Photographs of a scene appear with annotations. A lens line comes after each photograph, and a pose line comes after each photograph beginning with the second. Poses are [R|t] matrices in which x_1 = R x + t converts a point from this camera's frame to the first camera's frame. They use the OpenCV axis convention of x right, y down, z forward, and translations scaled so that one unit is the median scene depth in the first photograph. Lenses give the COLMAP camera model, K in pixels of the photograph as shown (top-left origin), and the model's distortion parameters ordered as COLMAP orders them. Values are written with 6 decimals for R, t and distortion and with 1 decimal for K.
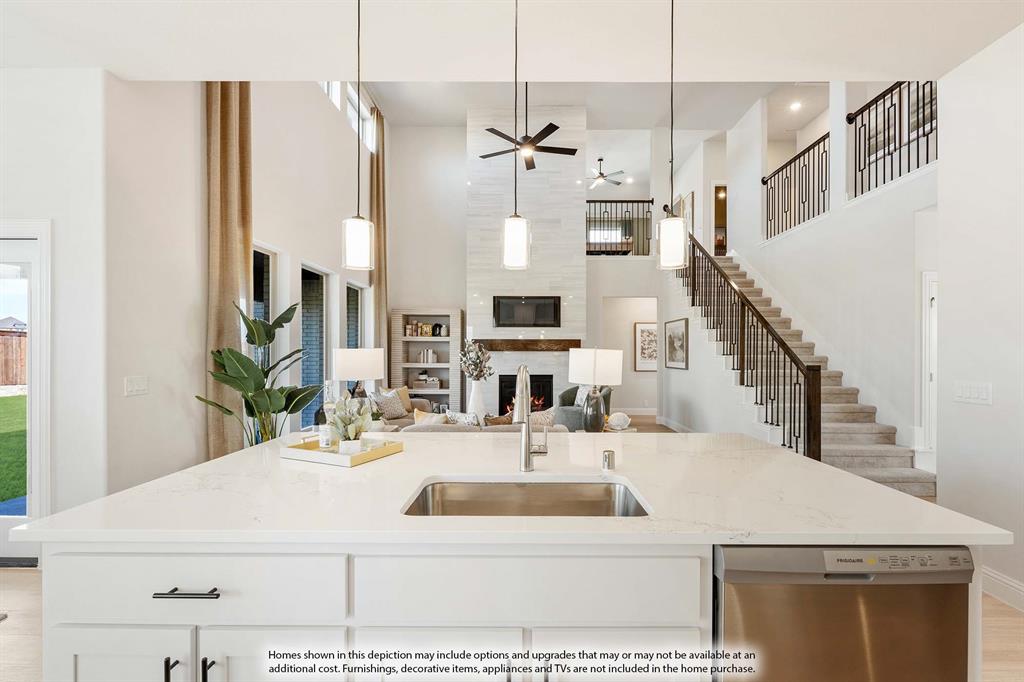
lens RADIAL K [[412.9, 0, 523.1], [0, 412.9, 356.4], [0, 0, 1]] dist [0.001384, 0.000128]
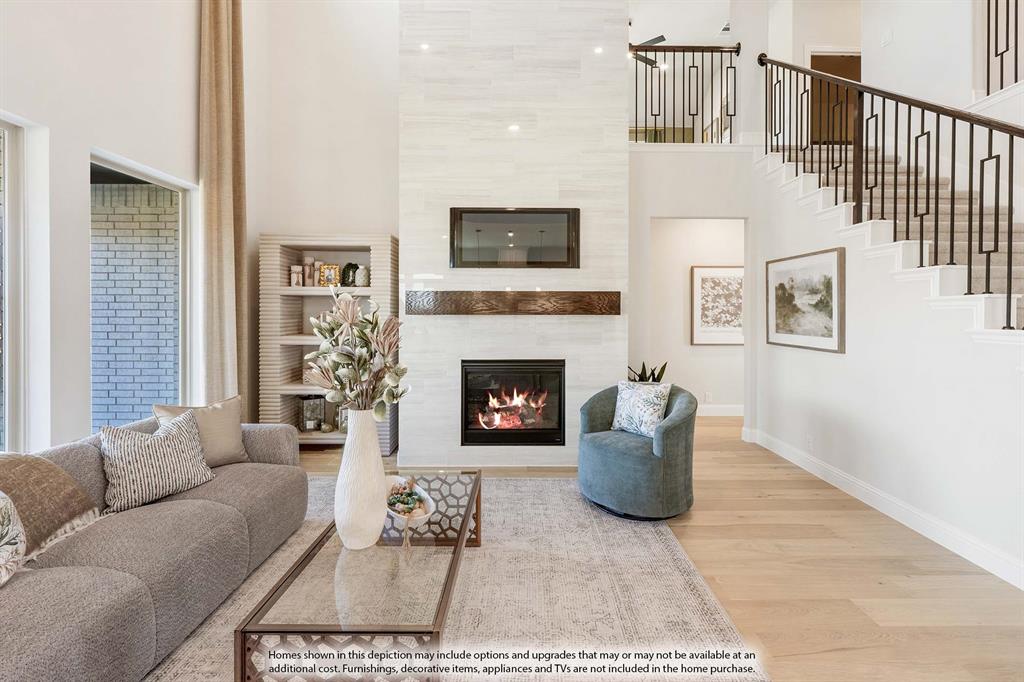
lens RADIAL K [[412.9, 0, 526.1], [0, 412.9, 315.9], [0, 0, 1]] dist [0.001384, 0.000128]
pose [[0.999935, 0.000015, 0.011385, 0.016507], [-0.000077, 0.999985, 0.005453, -0.012989], [-0.011385, -0.005453, 0.999920, 0.460614]]
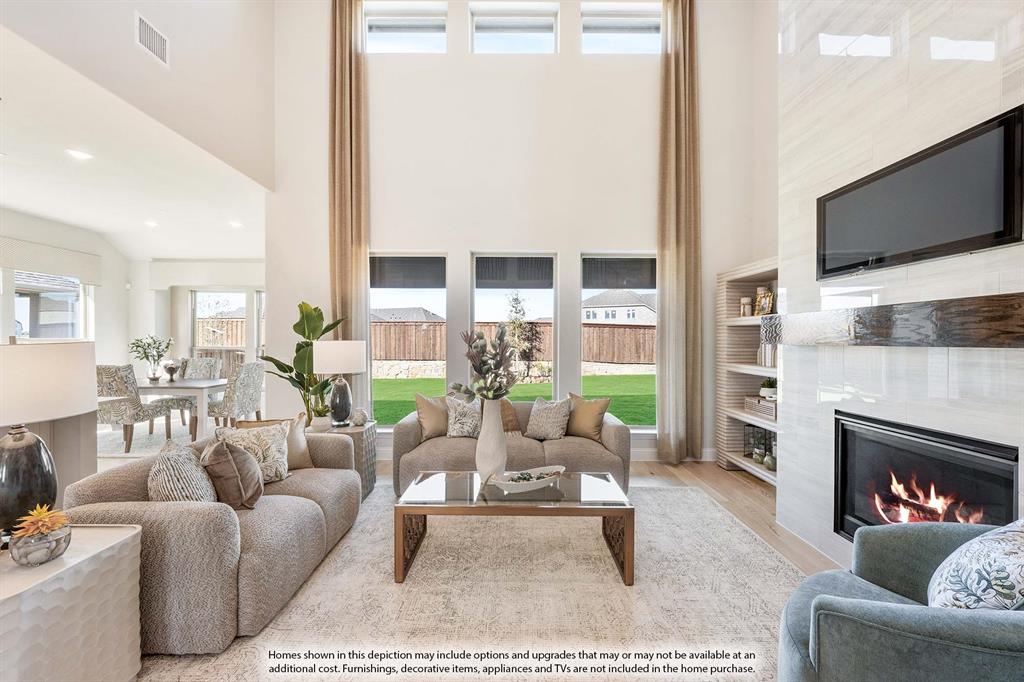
lens RADIAL K [[412.9, 0, 513.8], [0, 412.9, 345.3], [0, 0, 1]] dist [0.001384, 0.000128]
pose [[0.009540, 0.006512, -0.999933, 0.289483], [0.004102, 0.999970, 0.006552, -0.014639], [0.999946, -0.004164, 0.009513, 0.682128]]
